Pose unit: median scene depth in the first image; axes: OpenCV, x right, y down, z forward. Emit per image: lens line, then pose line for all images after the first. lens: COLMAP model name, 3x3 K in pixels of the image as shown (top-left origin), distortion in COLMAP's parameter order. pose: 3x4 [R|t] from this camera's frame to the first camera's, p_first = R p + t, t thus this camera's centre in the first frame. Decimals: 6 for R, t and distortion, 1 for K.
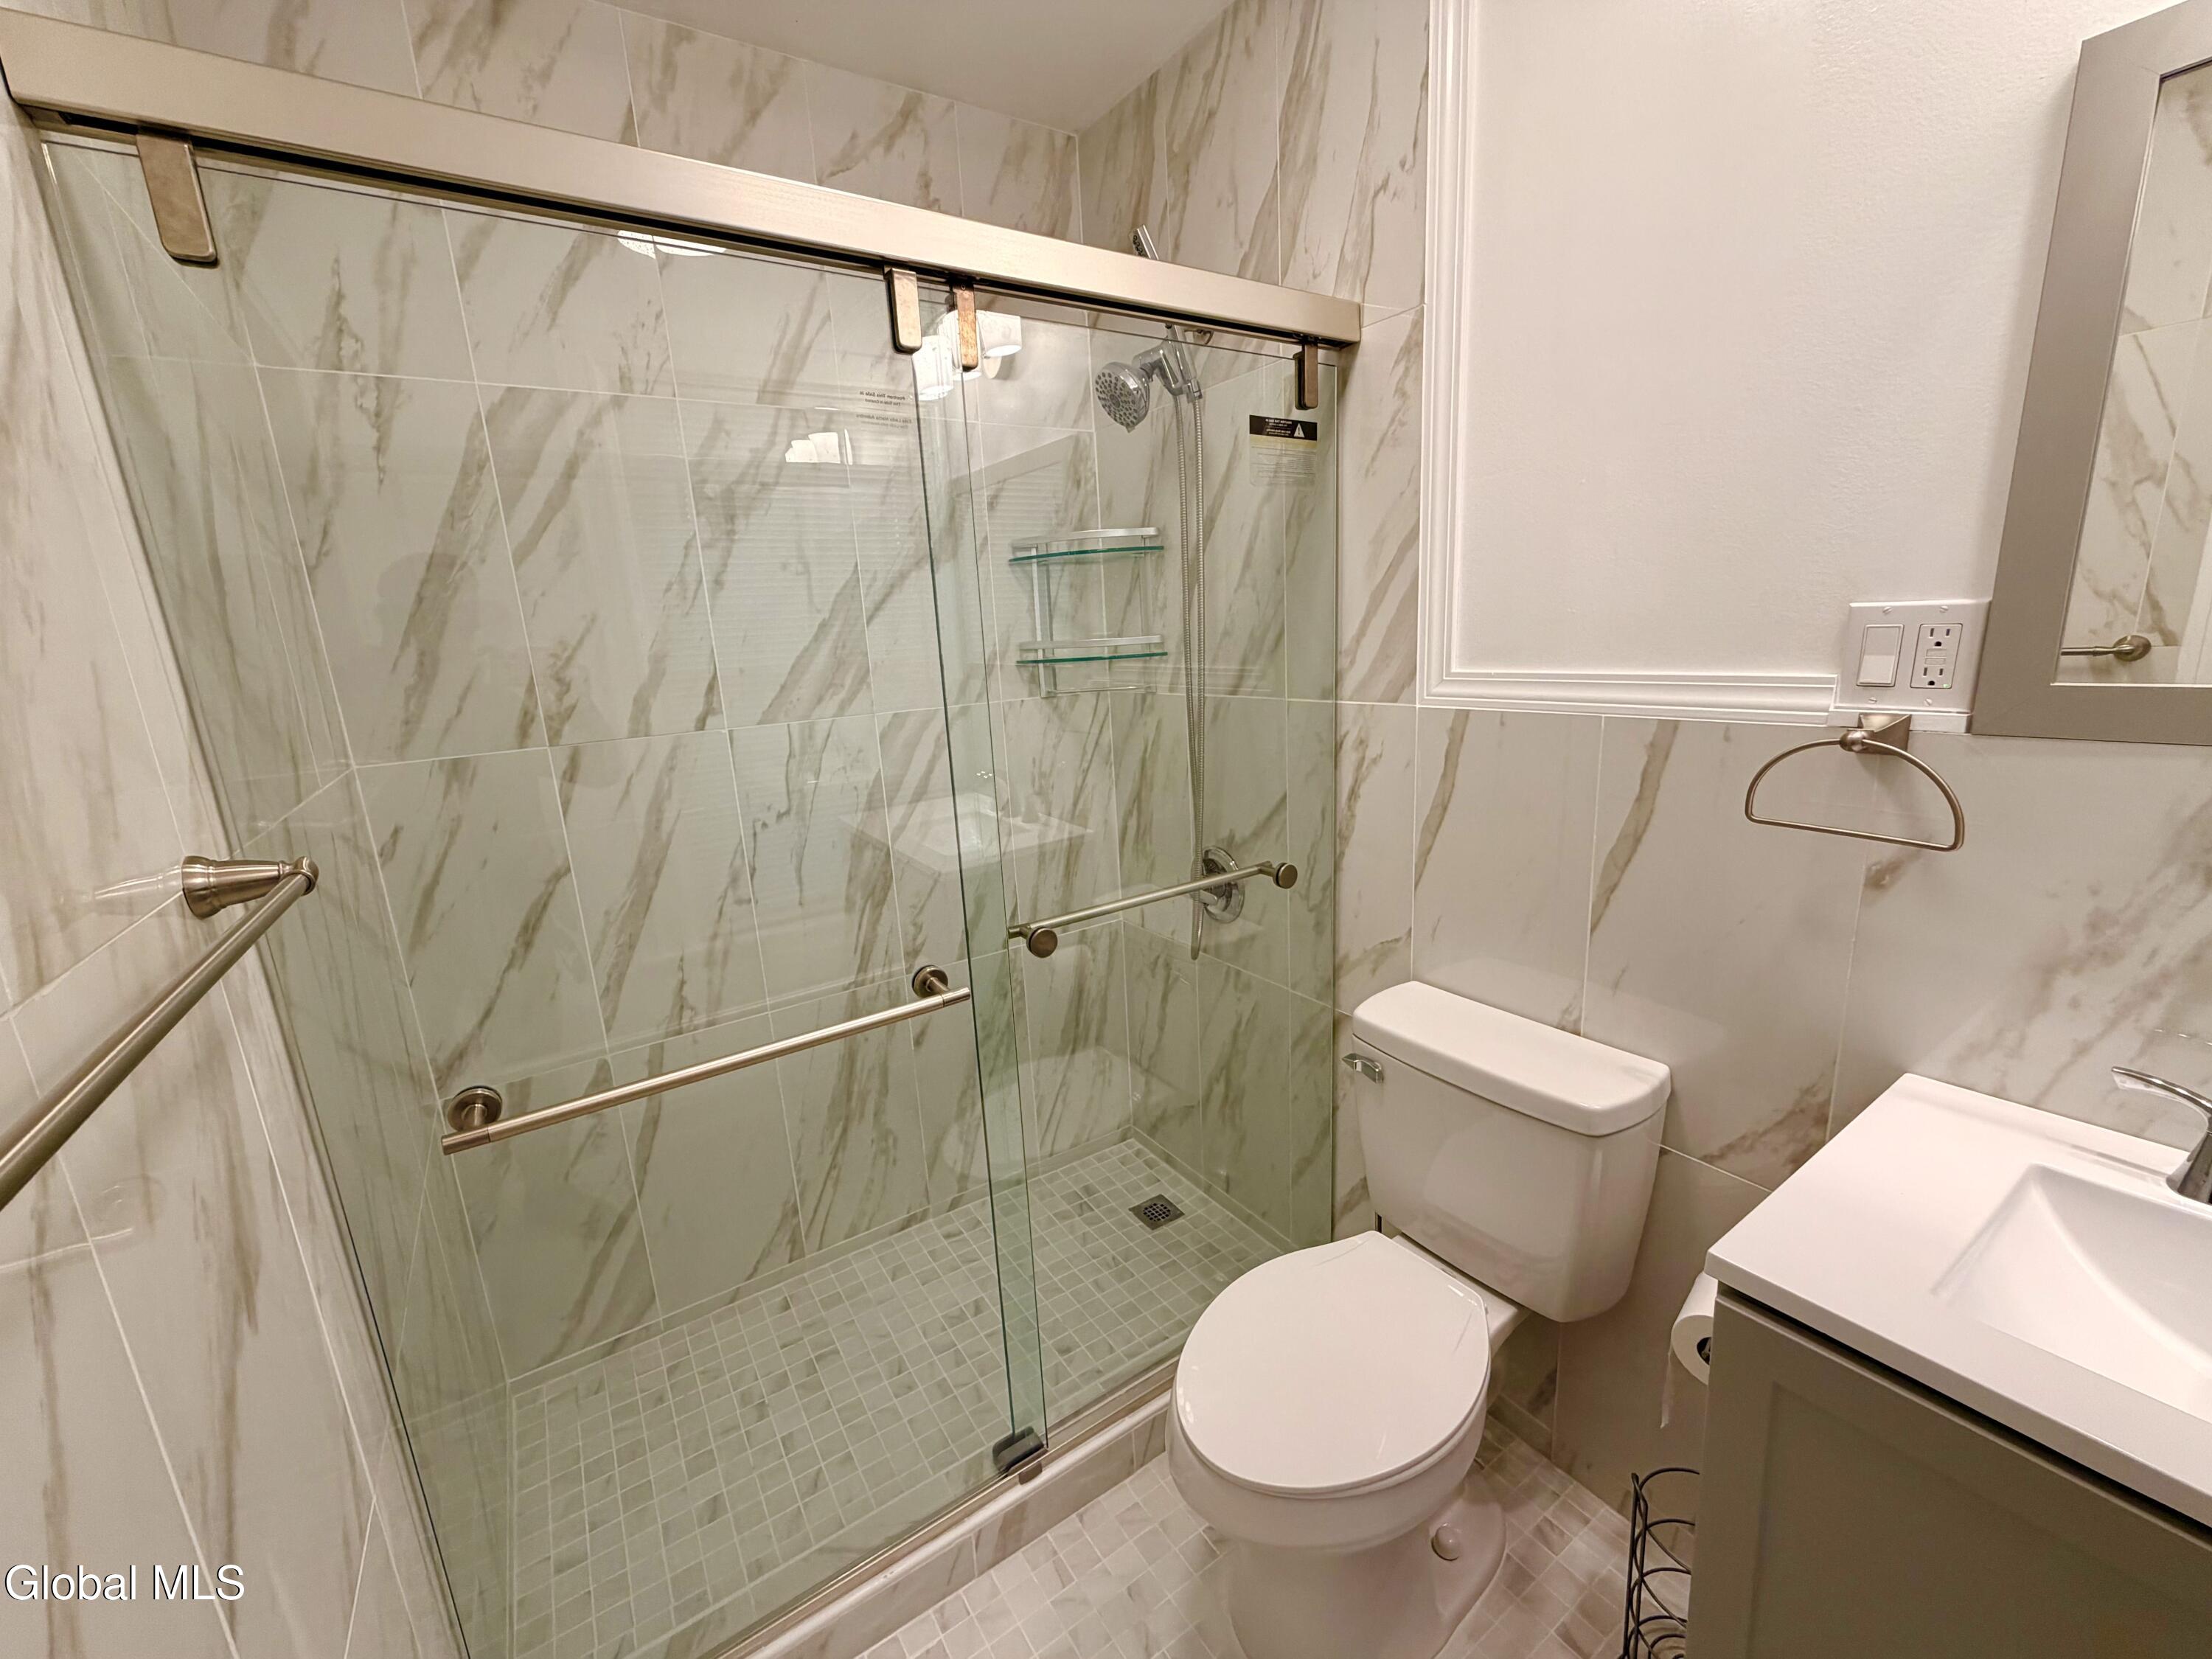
lens RADIAL K [[884.4, 0, 1103.9], [0, 884.4, 825.1], [0, 0, 1]] dist [0.001367, -0.000343]
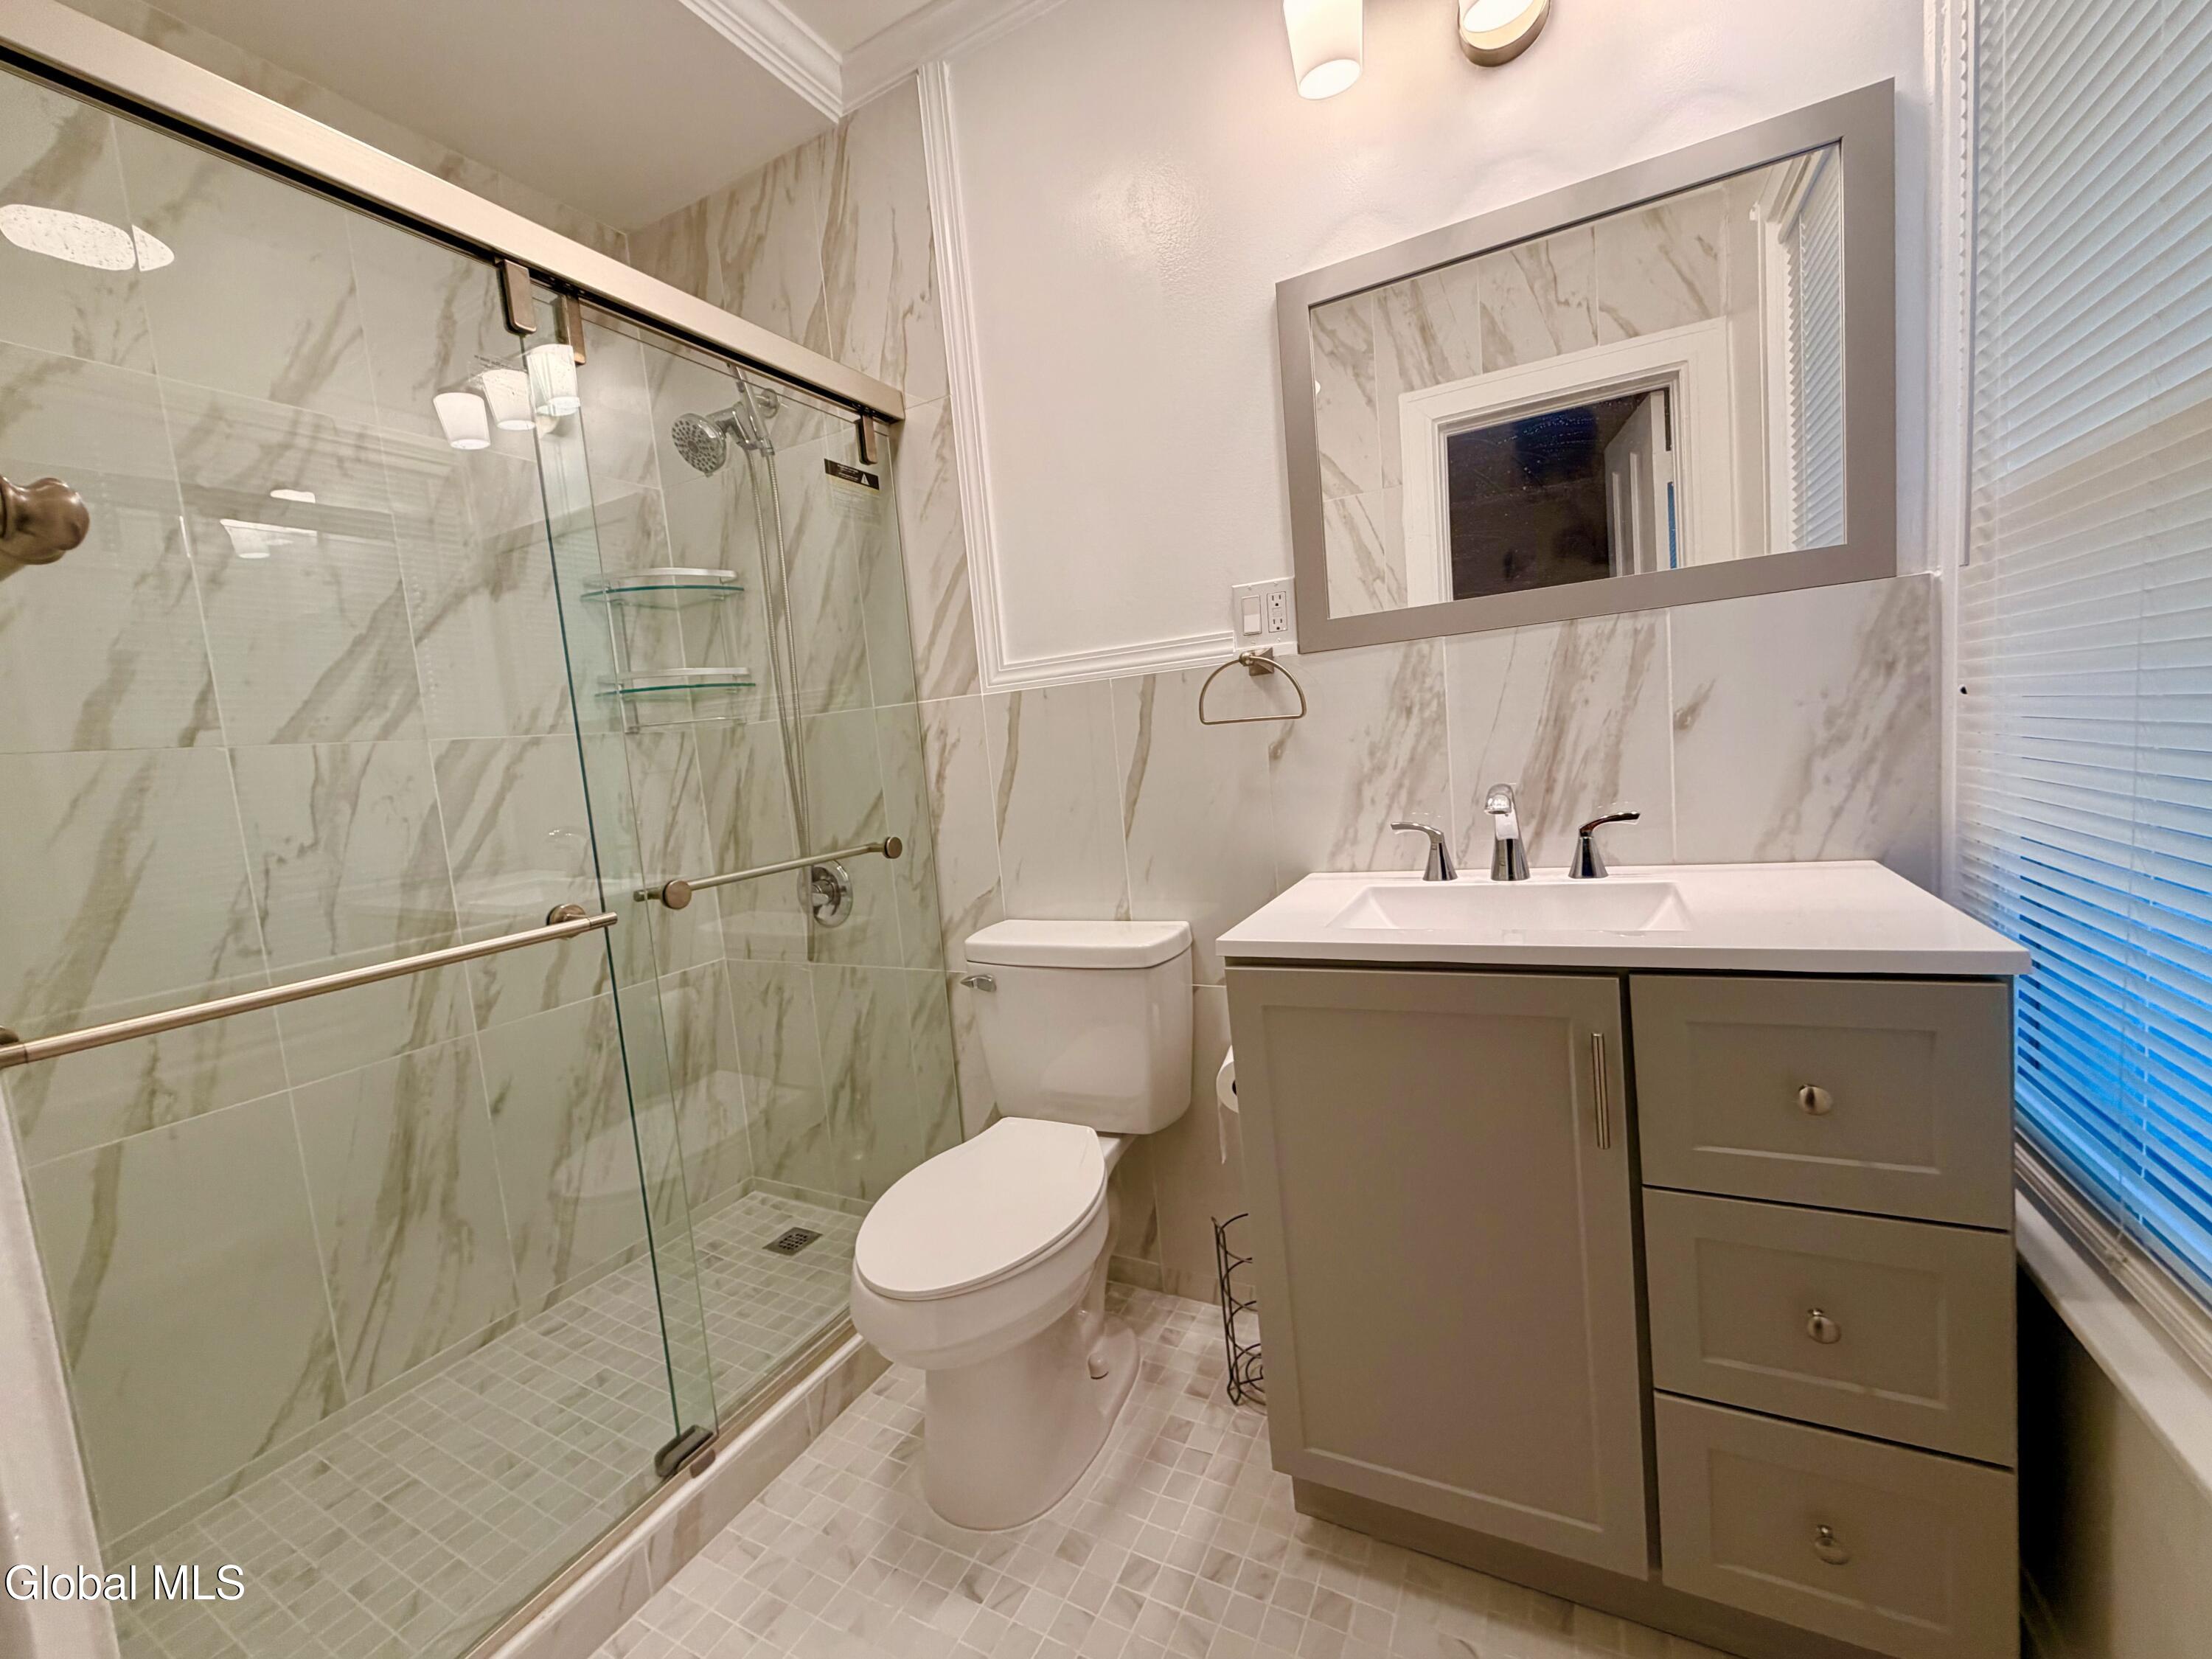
lens RADIAL K [[884.4, 0, 1102.9], [0, 884.4, 829.5], [0, 0, 1]] dist [0.001367, -0.000343]
pose [[0.878624, -0.069463, 0.472435, -0.093887], [0.144733, 0.981562, -0.124850, 0.211835], [-0.455052, 0.178073, 0.872478, -0.132278]]
